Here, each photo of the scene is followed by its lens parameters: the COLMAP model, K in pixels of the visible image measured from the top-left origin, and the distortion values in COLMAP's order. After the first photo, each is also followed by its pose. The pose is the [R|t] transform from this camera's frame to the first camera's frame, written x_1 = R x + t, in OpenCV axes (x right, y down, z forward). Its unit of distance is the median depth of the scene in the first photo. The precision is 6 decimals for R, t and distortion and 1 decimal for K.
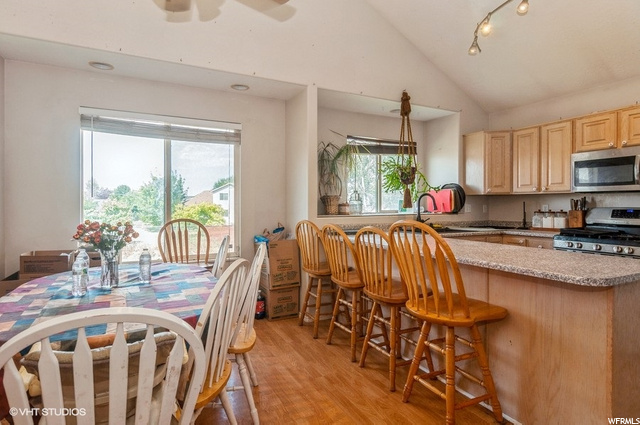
lens RADIAL K [[343.7, 0, 320.3], [0, 343.7, 206.4], [0, 0, 1]] dist [-0.001571, 0.004455]
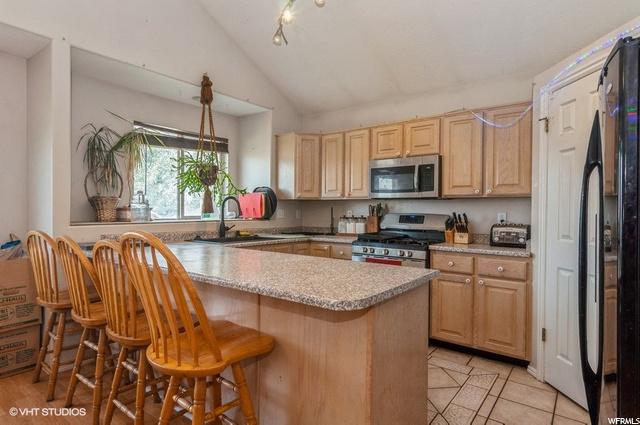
lens RADIAL K [[343.7, 0, 320.7], [0, 343.7, 215.7], [0, 0, 1]] dist [-0.001571, 0.004455]
pose [[0.907353, 0.000573, 0.420370, 0.166429], [-0.005187, 0.999938, 0.009833, 0.000892], [-0.420338, -0.011102, 0.907300, 0.125255]]
